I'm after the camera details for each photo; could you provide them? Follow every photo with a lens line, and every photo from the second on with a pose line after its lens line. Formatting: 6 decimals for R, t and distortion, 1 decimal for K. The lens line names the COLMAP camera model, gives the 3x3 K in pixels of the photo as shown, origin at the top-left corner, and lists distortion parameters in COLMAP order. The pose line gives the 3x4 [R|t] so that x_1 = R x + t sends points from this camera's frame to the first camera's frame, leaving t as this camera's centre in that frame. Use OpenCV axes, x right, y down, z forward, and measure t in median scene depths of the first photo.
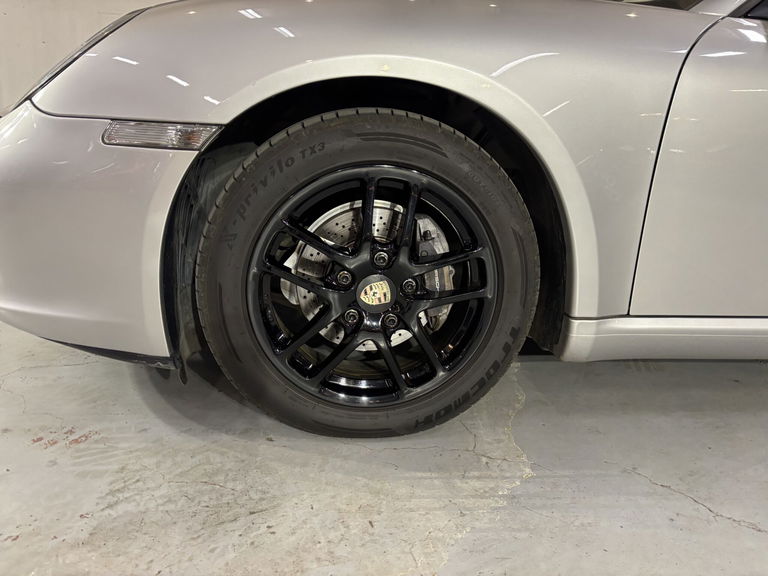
lens RADIAL K [[579.9, 0, 383.3], [0, 579.9, 292.3], [0, 0, 1]] dist [0.051328, -0.066288]
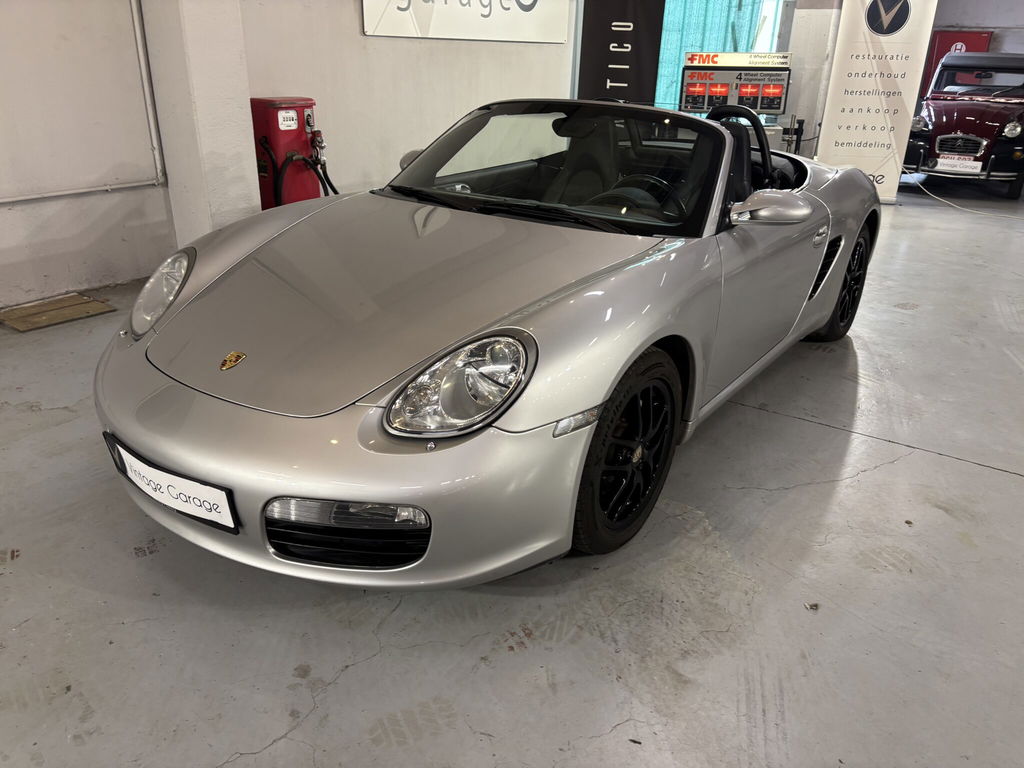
lens RADIAL K [[773.2, 0, 519.8], [0, 773.2, 388.8], [0, 0, 1]] dist [0.051328, -0.066288]
pose [[0.681009, -0.335727, 0.650779, -1.557909], [0.221526, 0.941521, 0.253900, -0.780426], [-0.697963, -0.028743, 0.715557, -0.306317]]
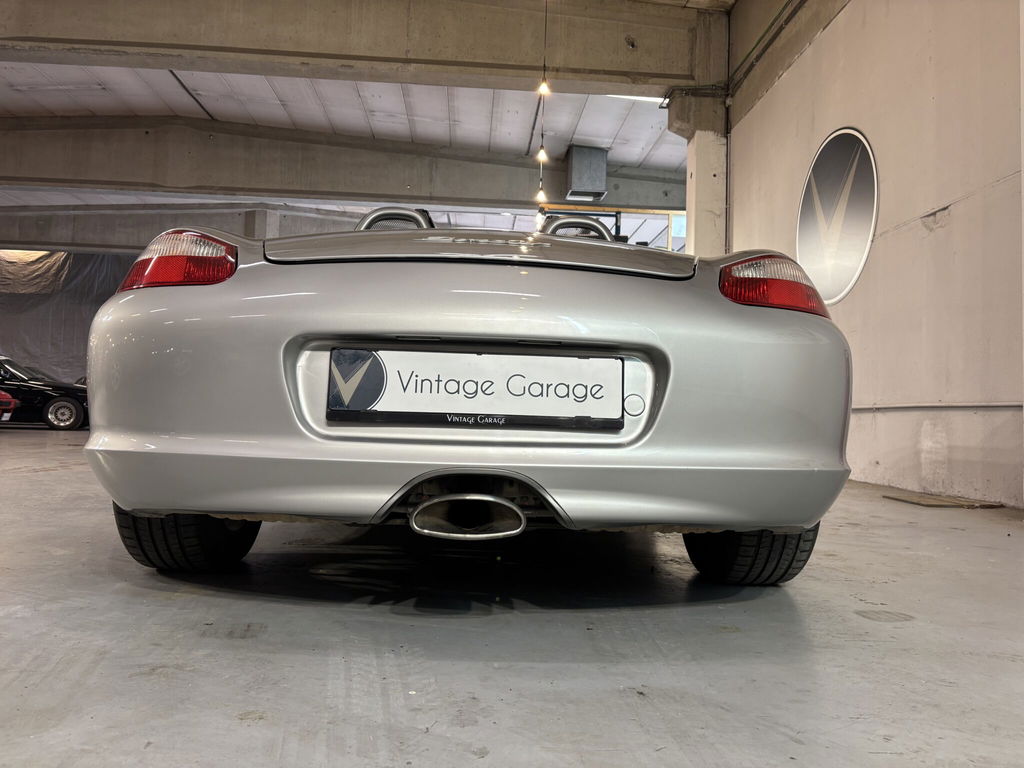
lens RADIAL K [[773.2, 0, 518.2], [0, 773.2, 376.7], [0, 0, 1]] dist [0.051328, -0.066288]
pose [[-0.088996, -0.120955, -0.988660, 4.074391], [-0.309054, 0.946961, -0.088034, -0.223362], [0.946871, 0.297715, -0.121658, 2.320297]]
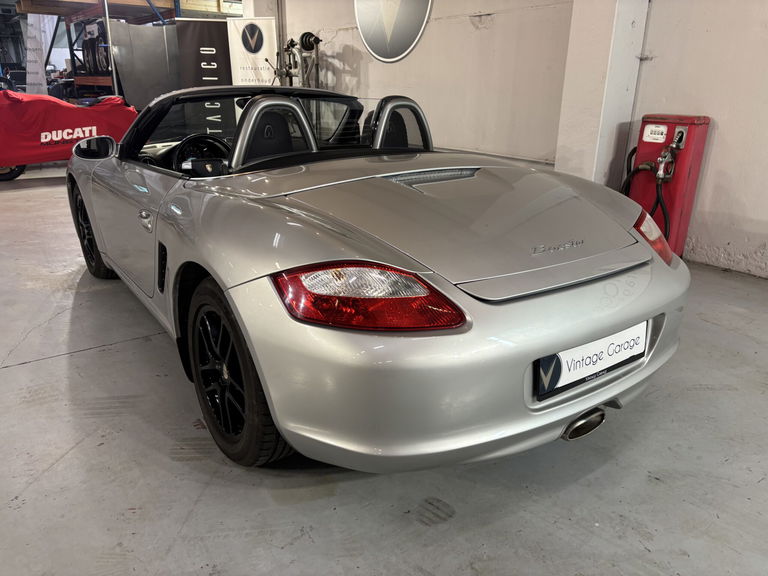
lens RADIAL K [[579.9, 0, 387.1], [0, 579.9, 294.1], [0, 0, 1]] dist [0.051328, -0.066288]
pose [[0.473514, 0.244355, -0.846212, 3.880671], [-0.230777, 0.961602, 0.148540, -0.570971], [0.850016, 0.124950, 0.511723, 0.769717]]
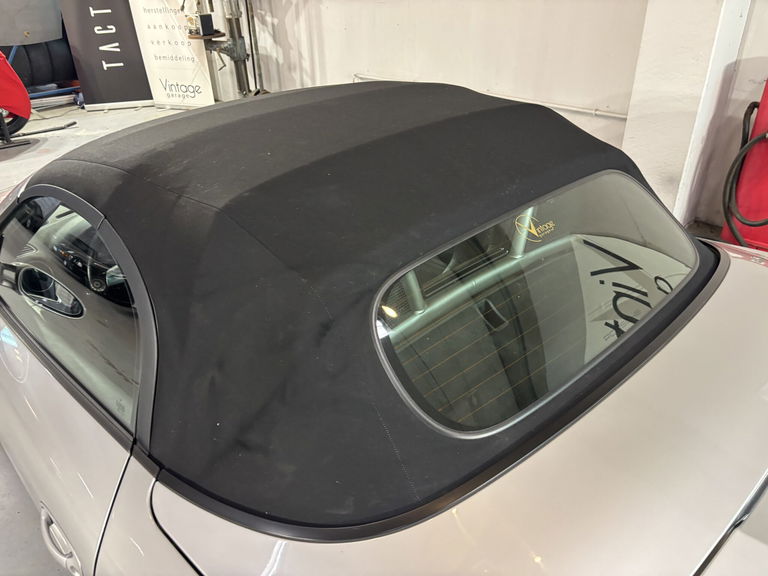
lens RADIAL K [[579.9, 0, 380.9], [0, 579.9, 289.6], [0, 0, 1]] dist [0.051328, -0.066288]
pose [[0.585436, 0.331095, -0.740027, 2.333726], [-0.159033, 0.941971, 0.295635, -1.053471], [0.794967, -0.055387, 0.604119, 0.971981]]
